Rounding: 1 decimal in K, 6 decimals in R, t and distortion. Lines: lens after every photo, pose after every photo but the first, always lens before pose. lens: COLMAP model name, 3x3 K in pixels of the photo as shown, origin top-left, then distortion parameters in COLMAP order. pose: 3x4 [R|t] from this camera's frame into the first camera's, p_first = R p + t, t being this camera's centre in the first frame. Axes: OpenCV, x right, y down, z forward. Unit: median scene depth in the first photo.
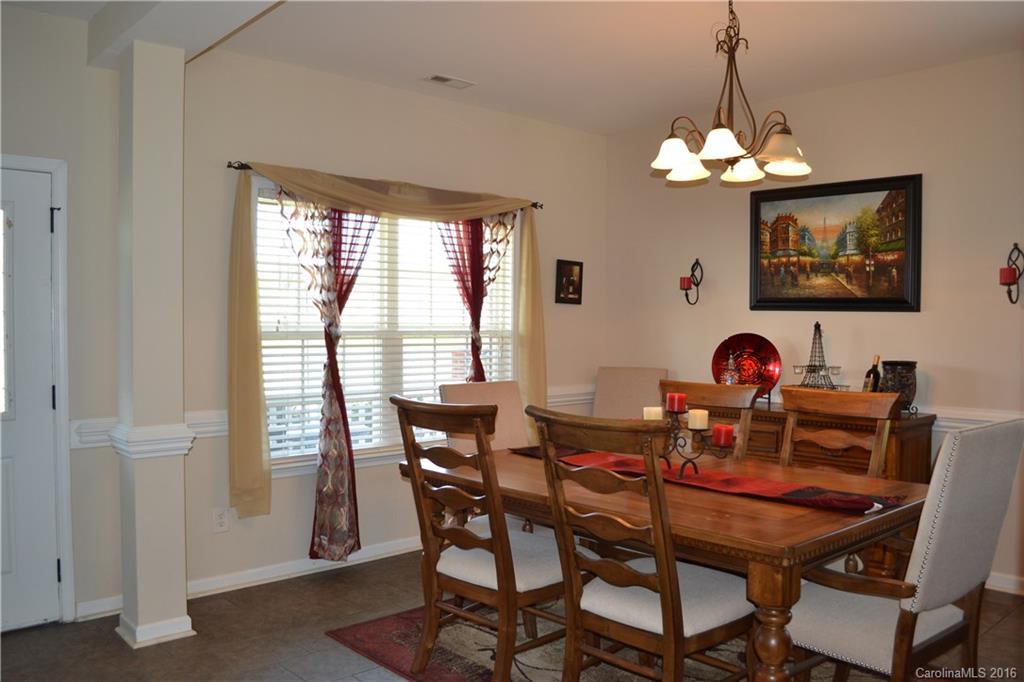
lens RADIAL K [[818.4, 0, 512.0], [0, 818.4, 341.0], [0, 0, 1]] dist [-0.071083, -0.002681]
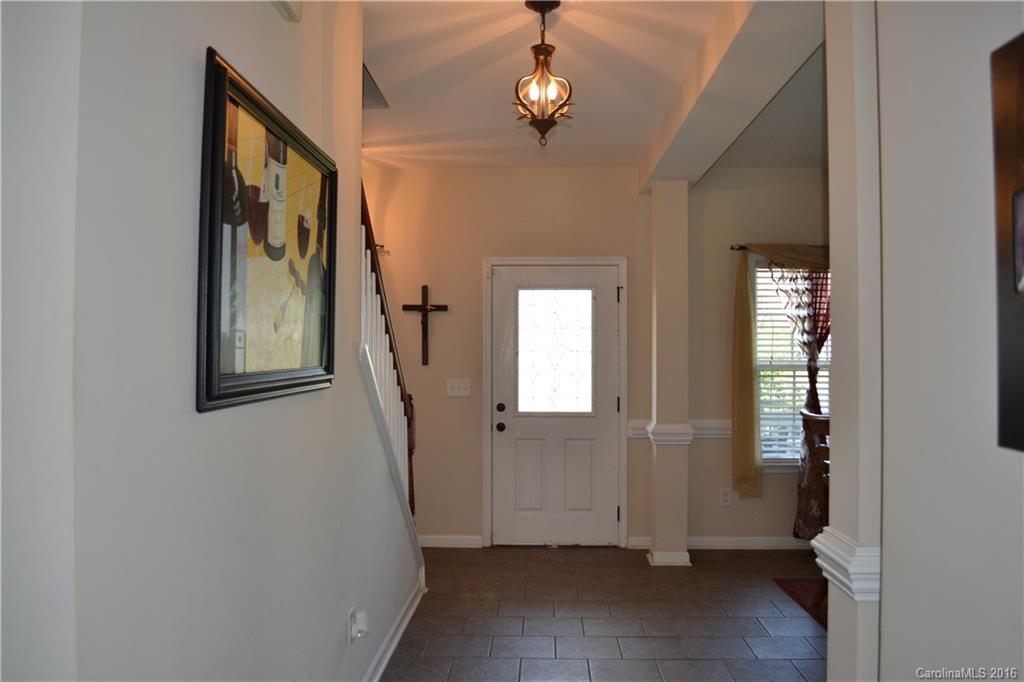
lens RADIAL K [[818.4, 0, 512.0], [0, 818.4, 341.0], [0, 0, 1]] dist [-0.071083, -0.002681]
pose [[0.721122, -0.009947, -0.692737, 0.342941], [-0.014949, 0.999441, -0.029912, -0.004210], [0.692647, 0.031926, 0.720570, -0.280636]]
